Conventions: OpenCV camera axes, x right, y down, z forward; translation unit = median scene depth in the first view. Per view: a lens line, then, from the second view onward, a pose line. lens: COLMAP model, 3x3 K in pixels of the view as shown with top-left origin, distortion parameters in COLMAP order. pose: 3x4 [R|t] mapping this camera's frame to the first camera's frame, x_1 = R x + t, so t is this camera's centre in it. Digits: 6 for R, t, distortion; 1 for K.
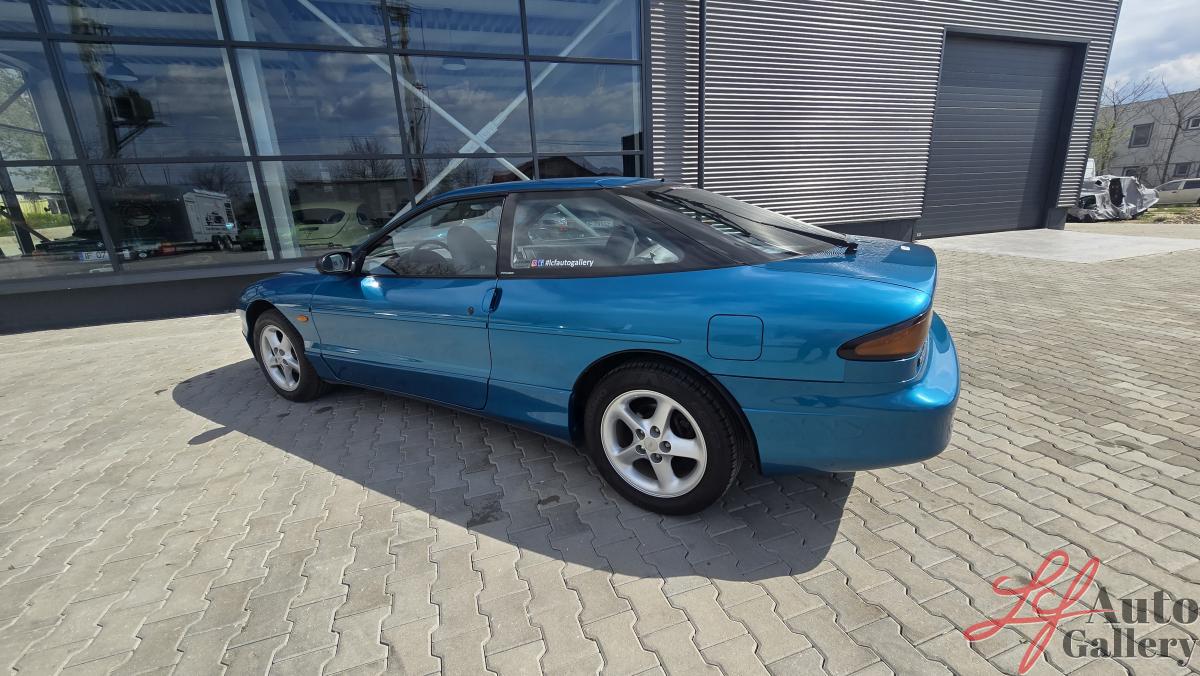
lens RADIAL K [[496.9, 0, 610.1], [0, 496.9, 341.8], [0, 0, 1]] dist [0.000088, -0.001432]
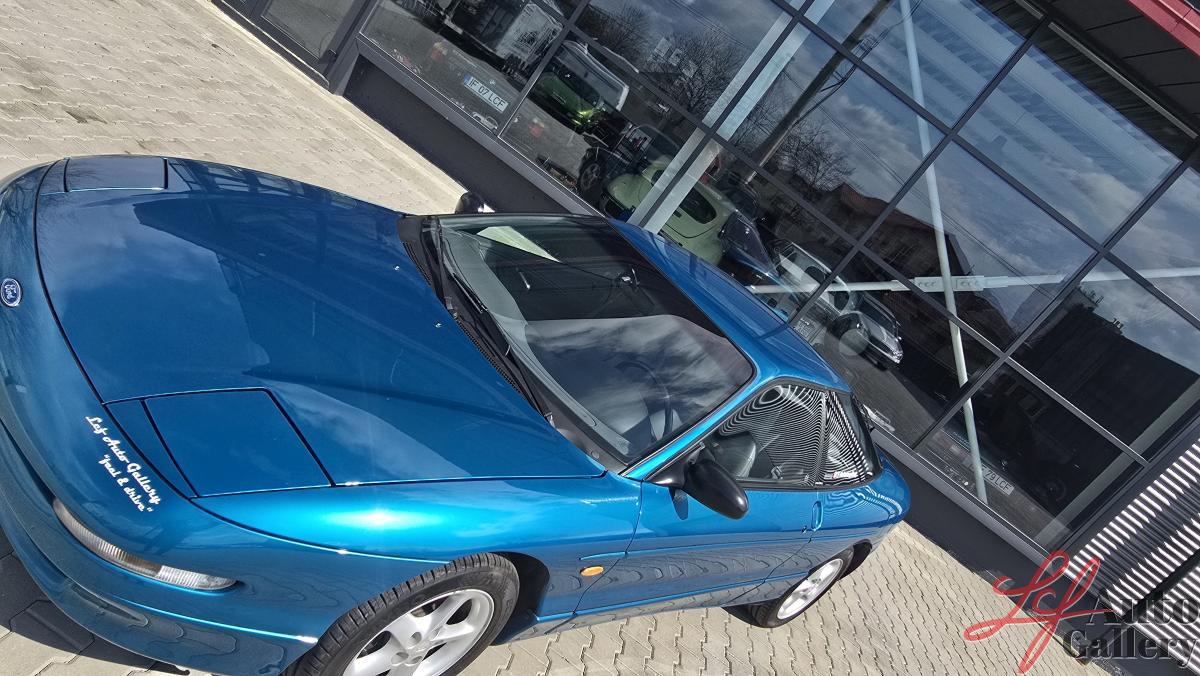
lens RADIAL K [[819.7, 0, 598.3], [0, 819.7, 333.7], [0, 0, 1]] dist [-0.001392, 0.001775]
pose [[0.676564, 0.674357, -0.295808, -0.264812], [-0.703301, 0.710794, 0.011835, -0.044732], [0.218240, 0.200035, 0.955174, -0.194057]]
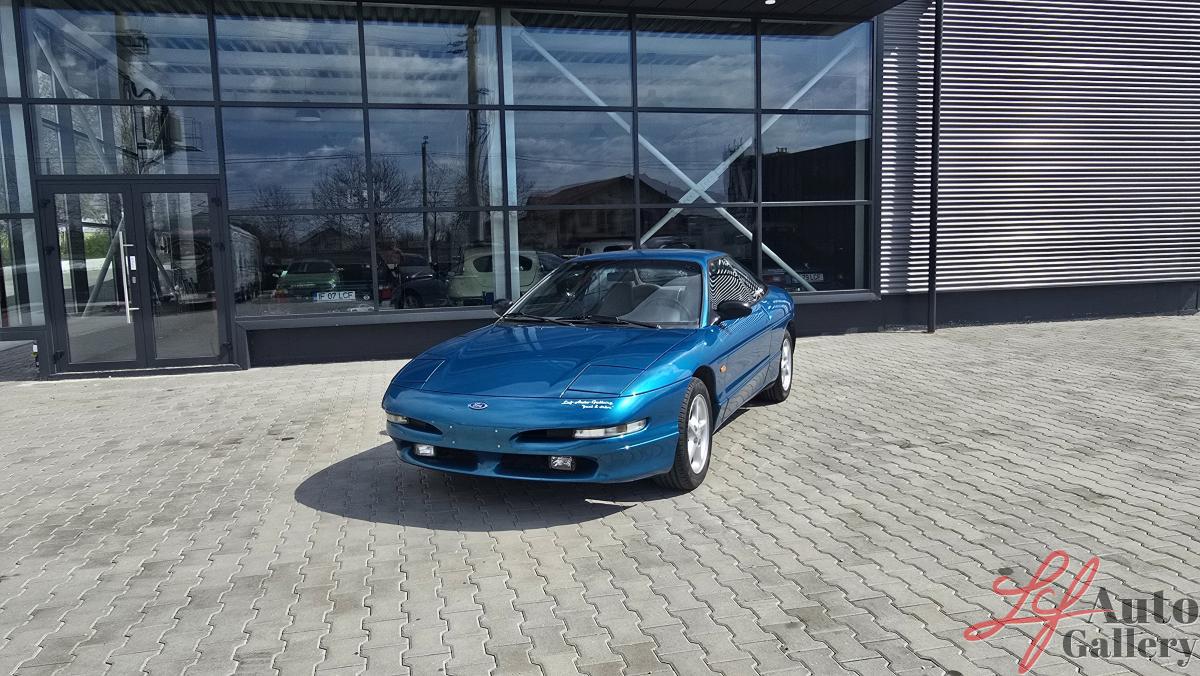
lens RADIAL K [[819.7, 0, 596.7], [0, 819.7, 336.7], [0, 0, 1]] dist [-0.001392, 0.001775]
pose [[0.993624, 0.031104, -0.108371, -0.351960], [-0.048057, 0.986345, -0.157524, 0.164943], [0.101991, 0.161728, 0.981551, -0.655070]]
